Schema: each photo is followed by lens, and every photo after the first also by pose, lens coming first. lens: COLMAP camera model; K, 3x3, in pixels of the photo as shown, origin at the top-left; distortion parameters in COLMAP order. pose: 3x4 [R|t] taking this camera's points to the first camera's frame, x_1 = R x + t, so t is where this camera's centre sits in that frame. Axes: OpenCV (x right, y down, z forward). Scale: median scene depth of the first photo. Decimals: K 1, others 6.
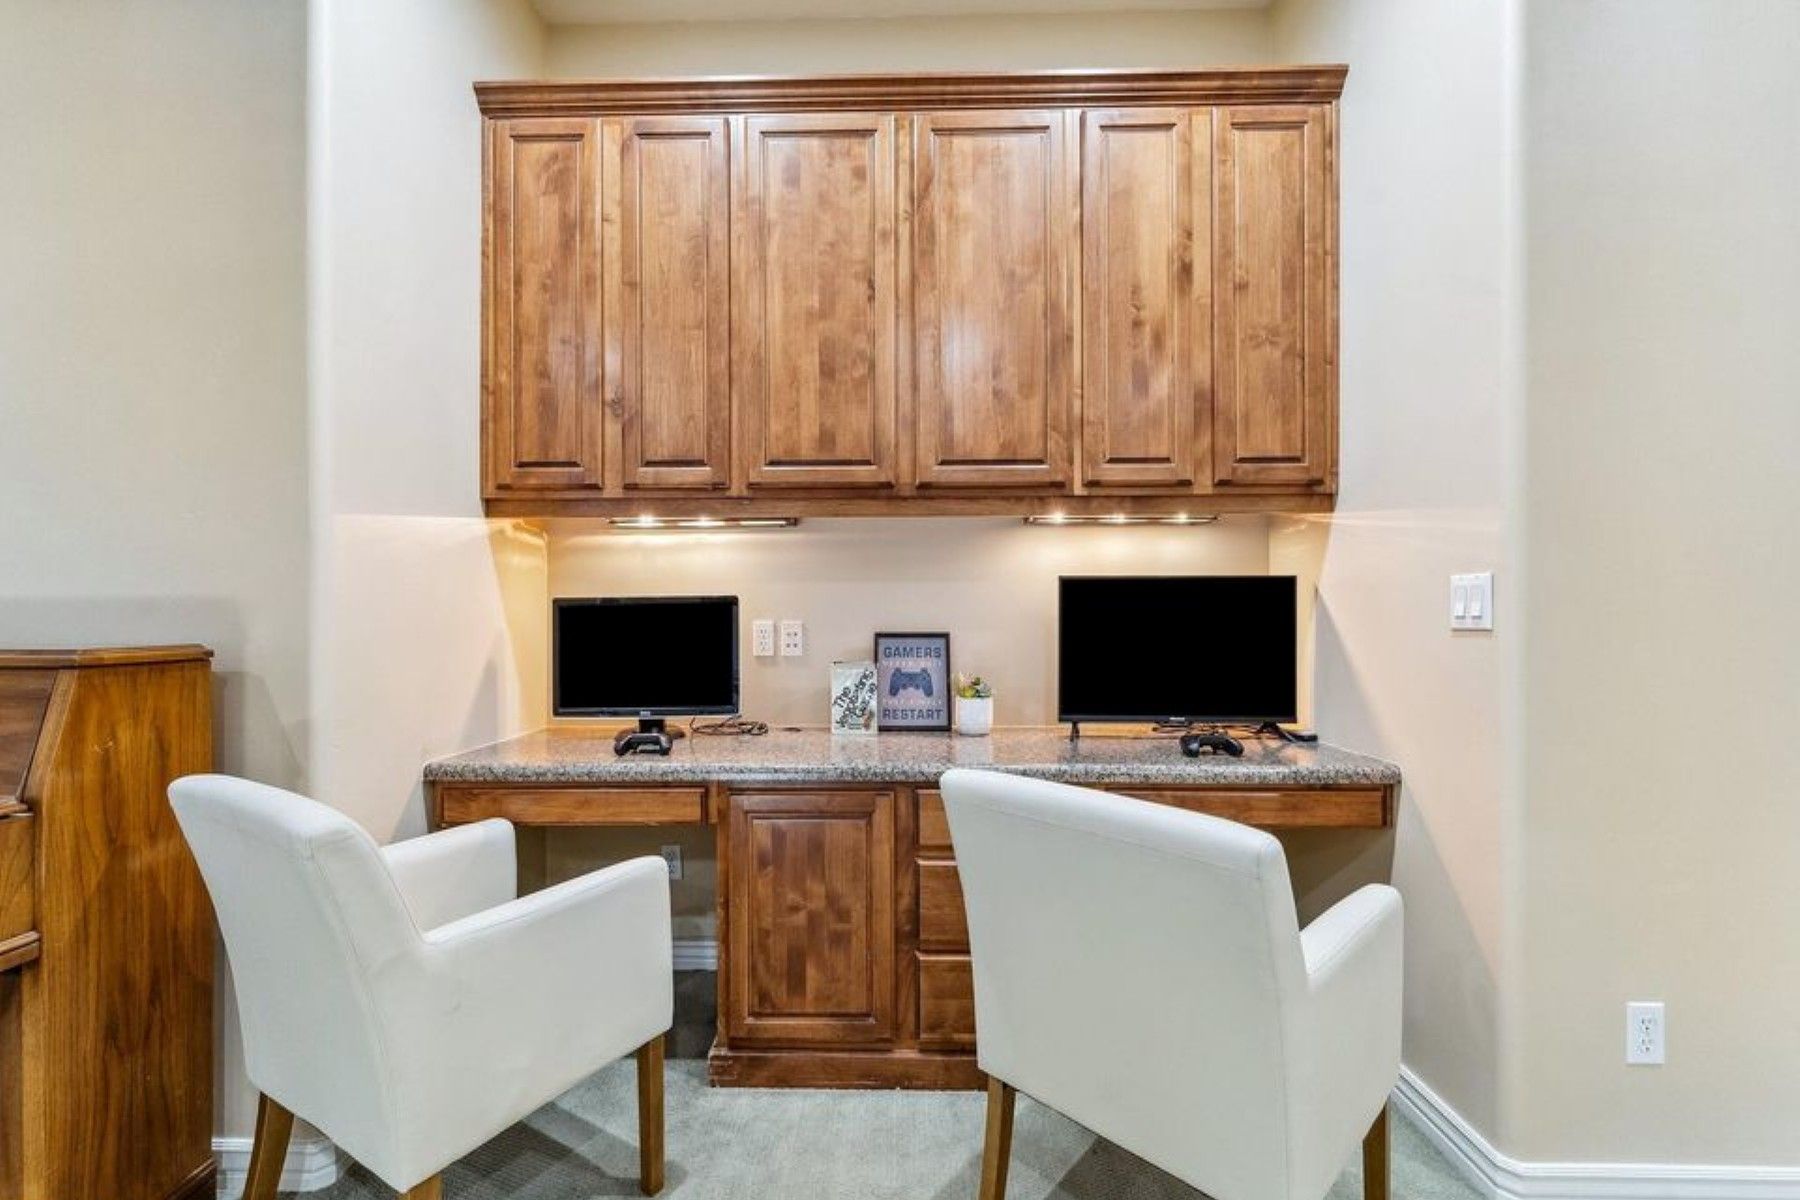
lens RADIAL K [[729.6, 0, 894.5], [0, 729.6, 615.5], [0, 0, 1]] dist [-0.000884, -0.000081]
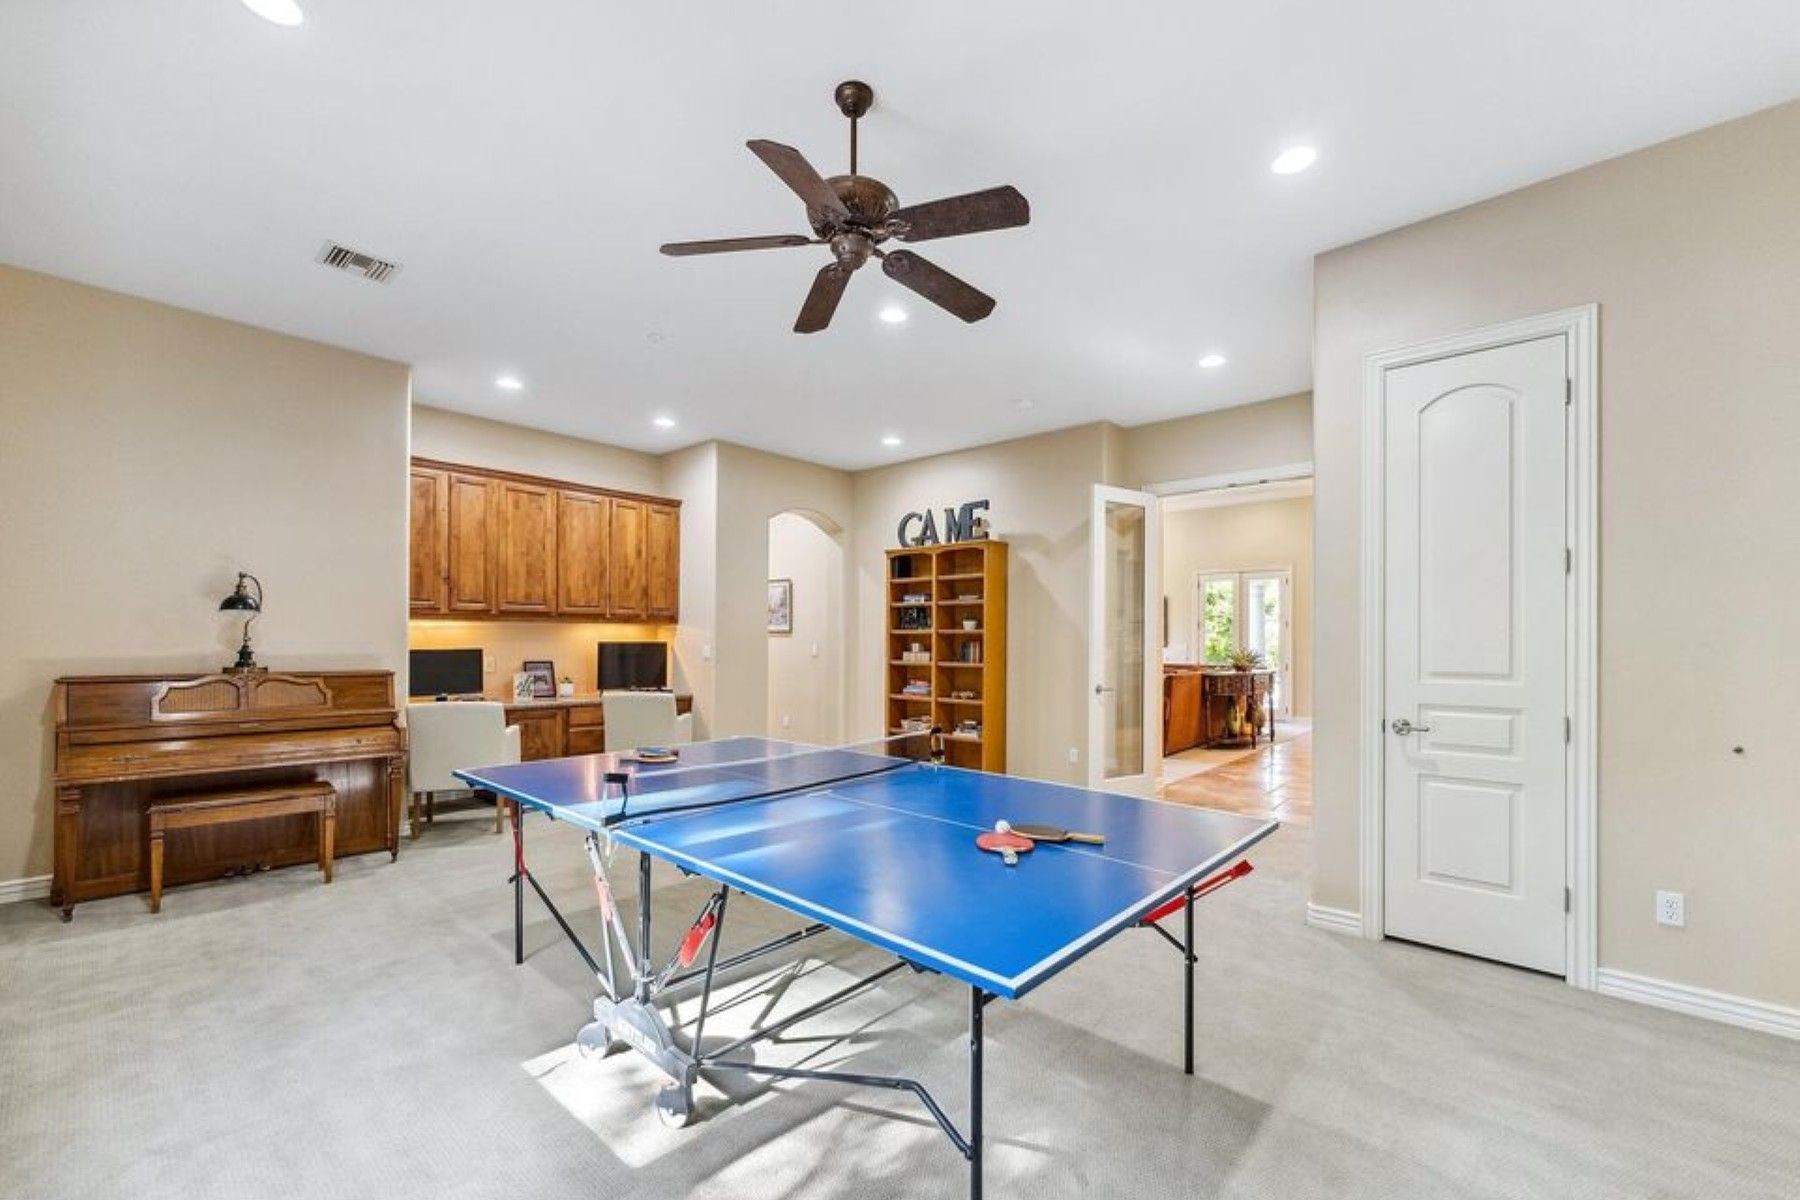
lens RADIAL K [[734.5, 0, 884.9], [0, 734.5, 646.1], [0, 0, 1]] dist [0.000645, -0.000063]
pose [[0.657655, 0.000570, 0.753319, -1.385242], [-0.008388, 0.999943, 0.006566, -0.071608], [-0.753273, -0.010637, 0.657622, -2.048293]]
